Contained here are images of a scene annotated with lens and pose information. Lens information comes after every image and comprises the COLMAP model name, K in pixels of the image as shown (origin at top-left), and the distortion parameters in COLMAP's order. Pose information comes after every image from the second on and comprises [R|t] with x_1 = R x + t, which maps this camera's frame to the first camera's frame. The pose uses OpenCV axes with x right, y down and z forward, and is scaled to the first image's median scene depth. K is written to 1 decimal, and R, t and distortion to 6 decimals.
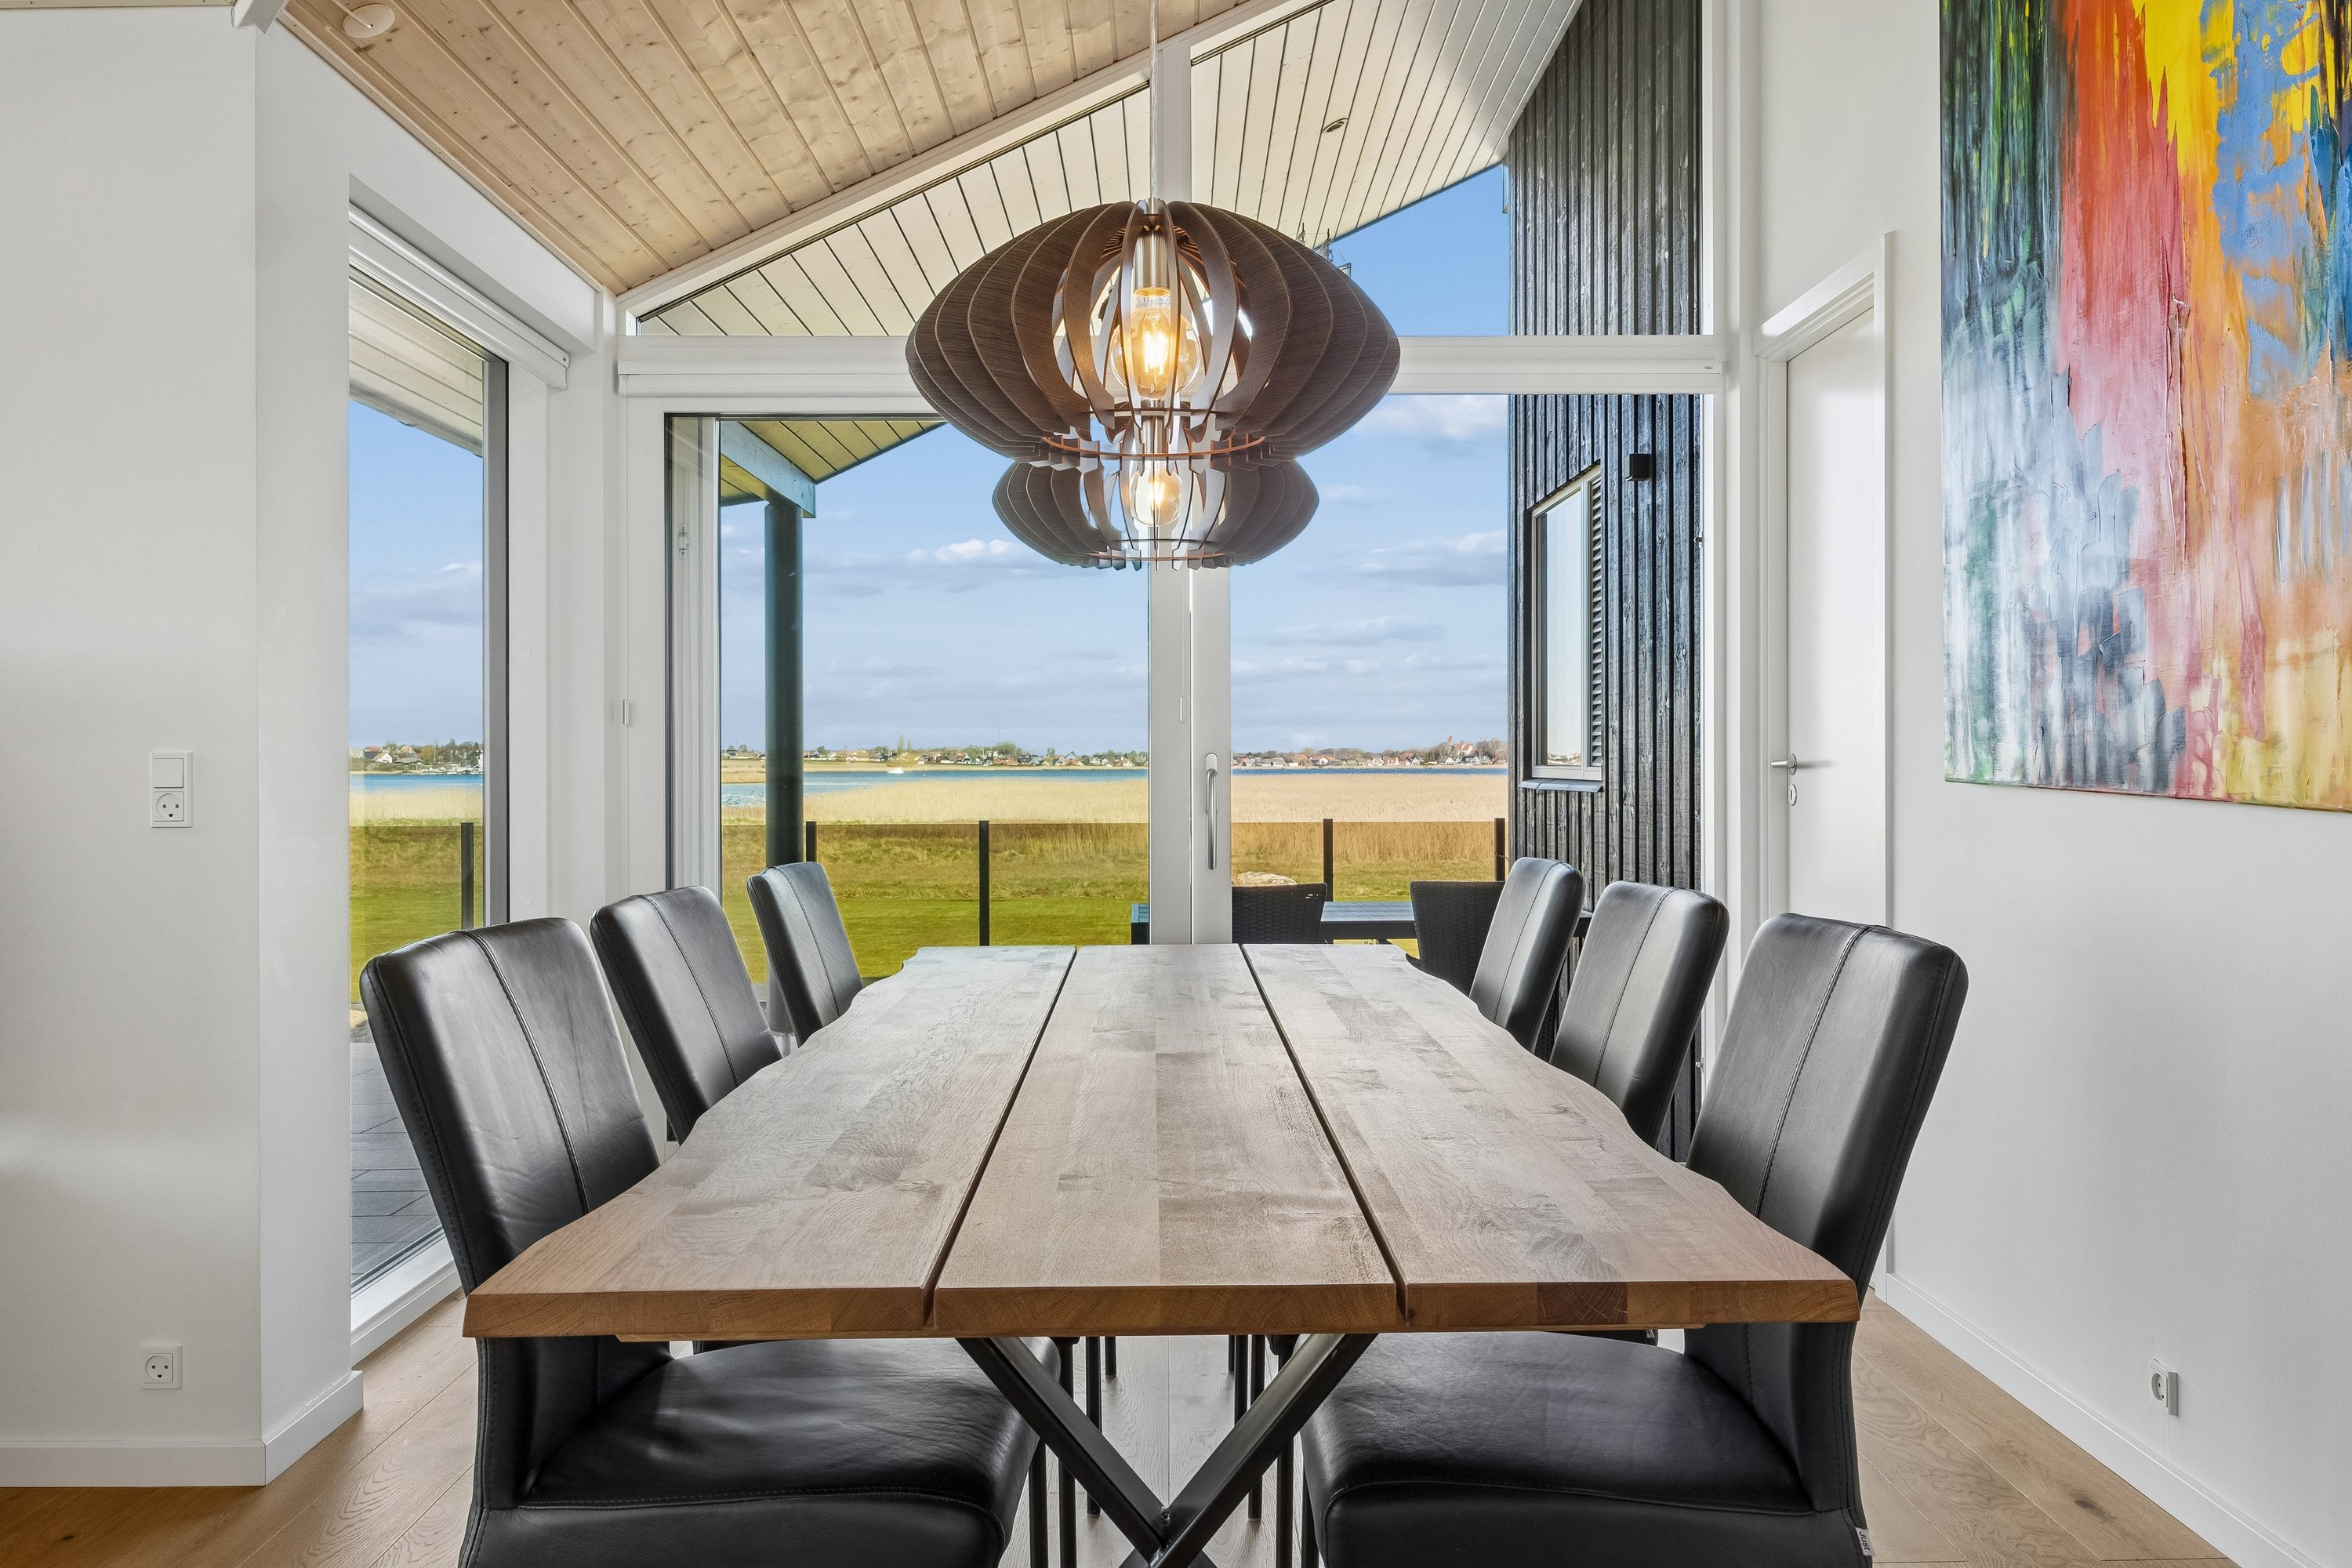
lens RADIAL K [[1852.3, 0, 1173.1], [0, 1852.3, 767.1], [0, 0, 1]] dist [0.005166, -0.003343]
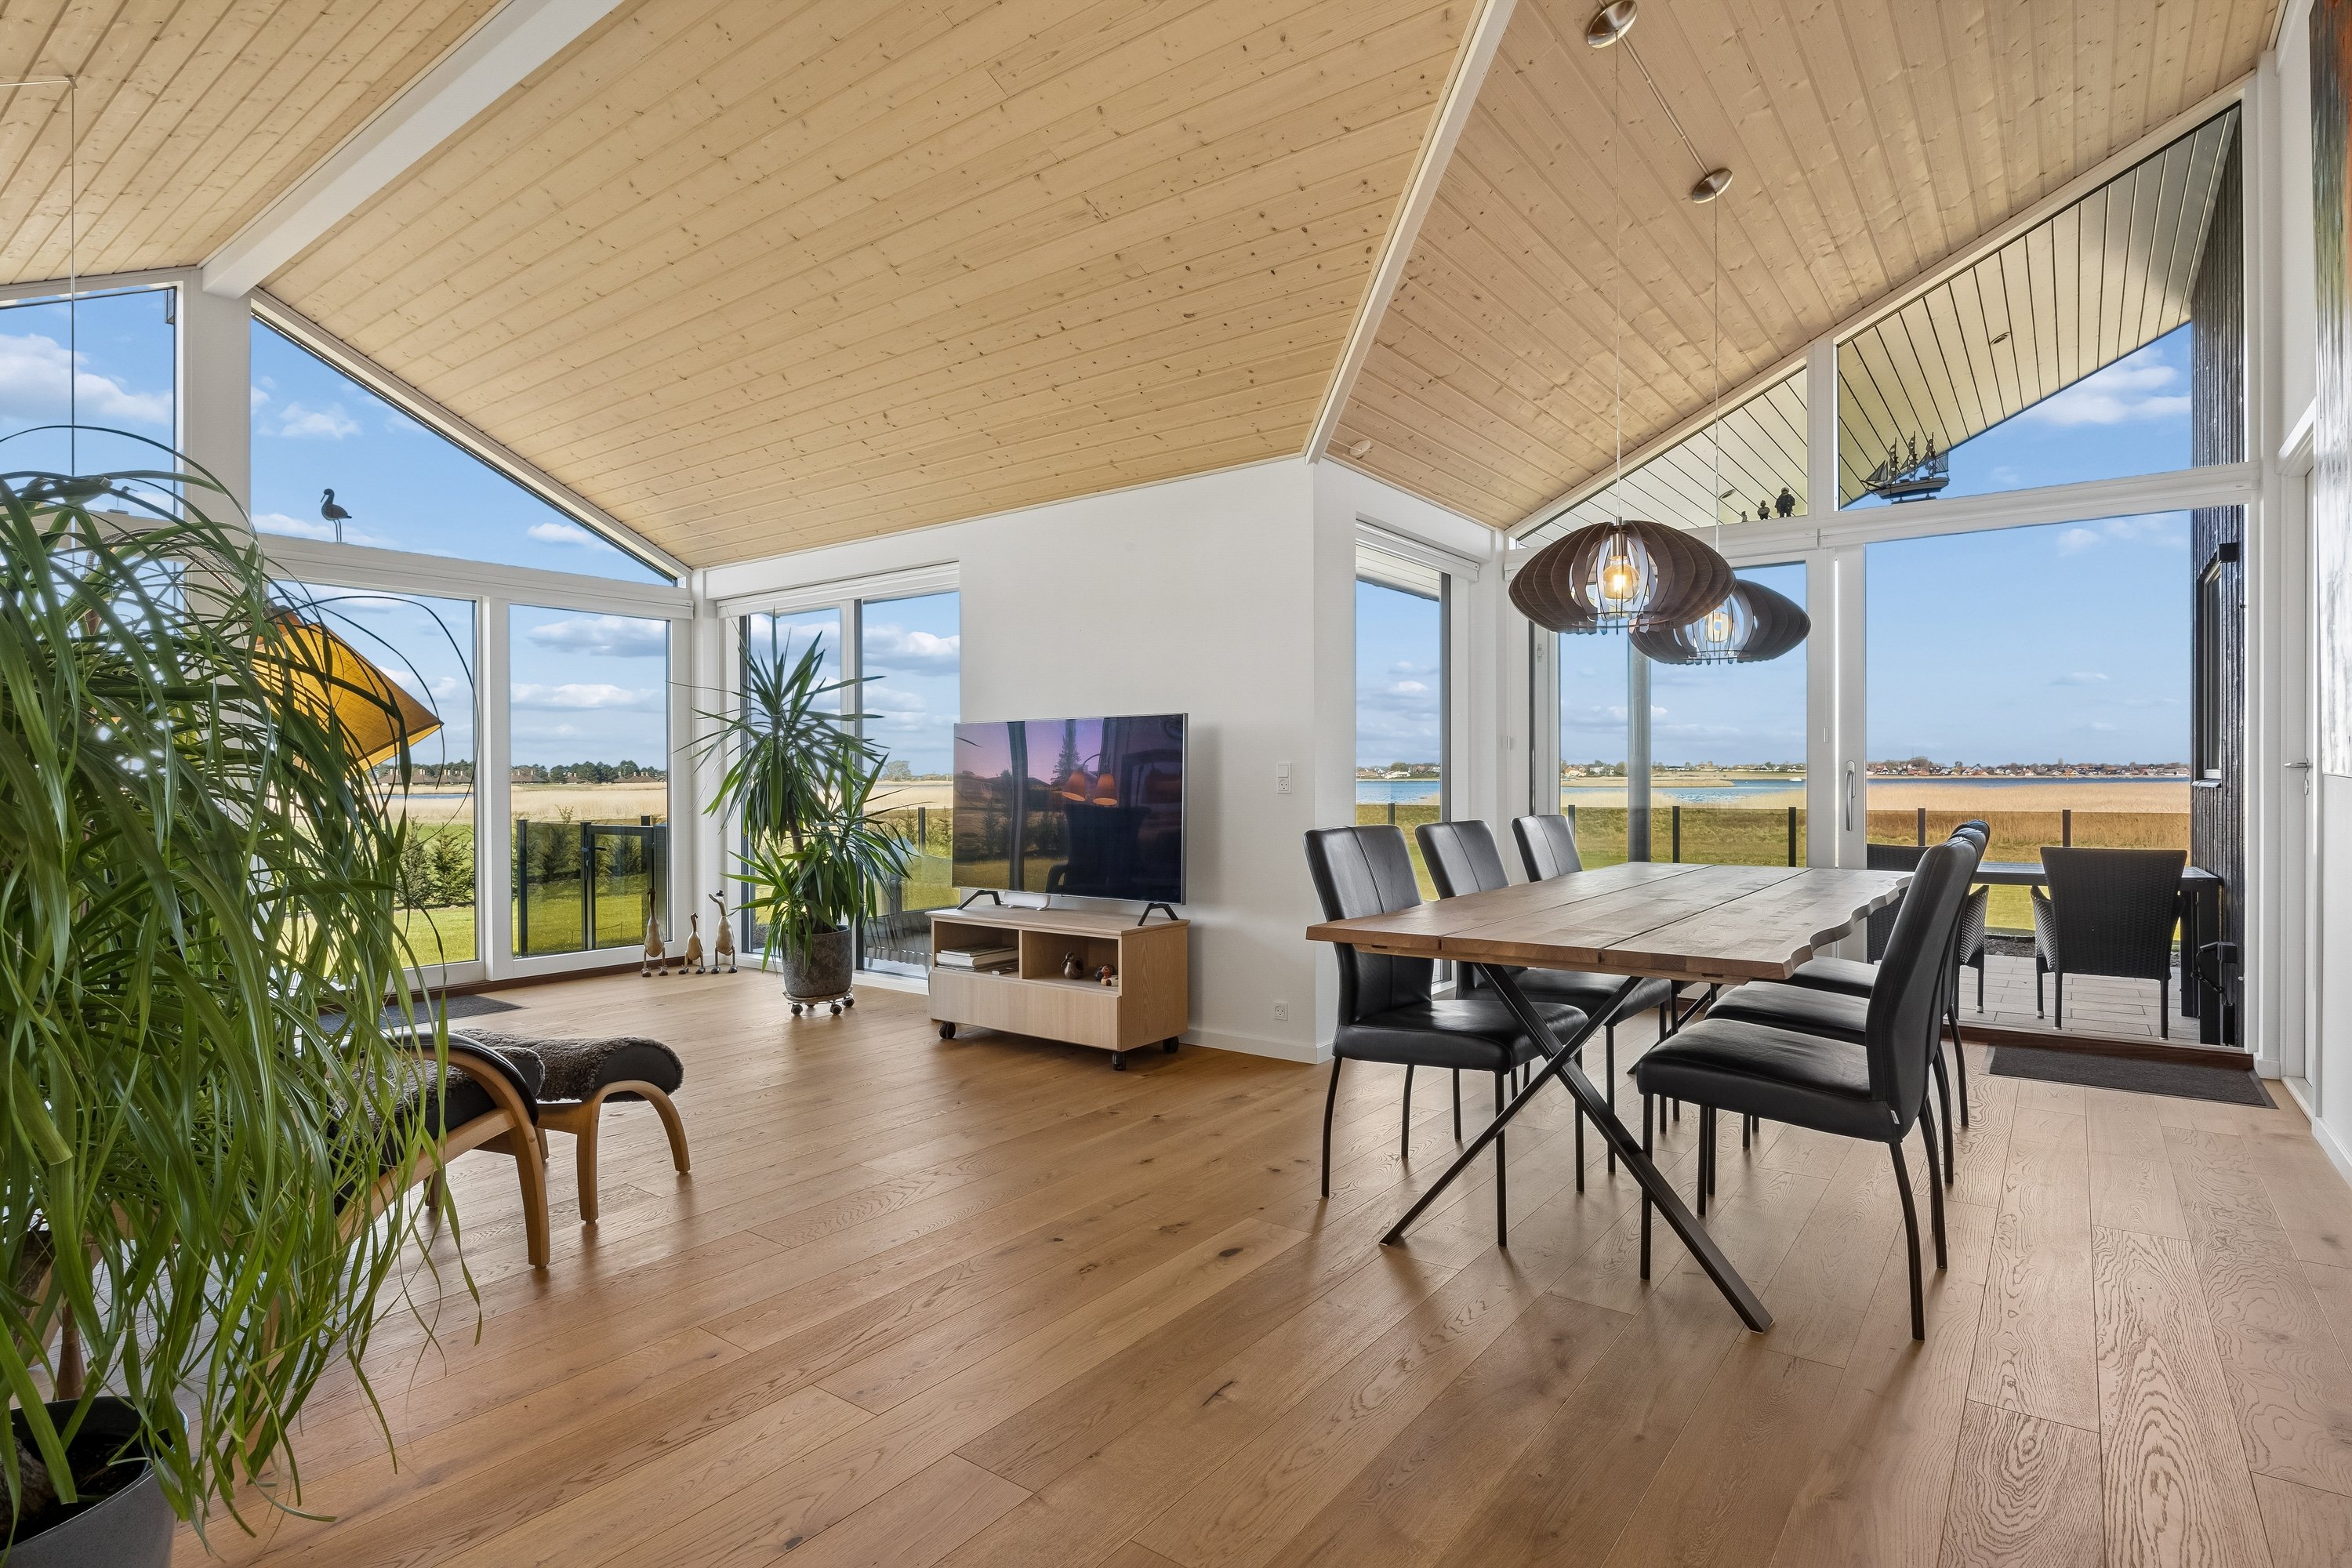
lens RADIAL K [[1198.8, 0, 1174.8], [0, 1198.8, 785.4], [0, 0, 1]] dist [0.000535, -0.000128]
pose [[0.793782, 0.004133, -0.608189, 0.209432], [0.000319, 0.999974, 0.007211, 0.006667], [0.608203, -0.005917, 0.793760, -0.235740]]
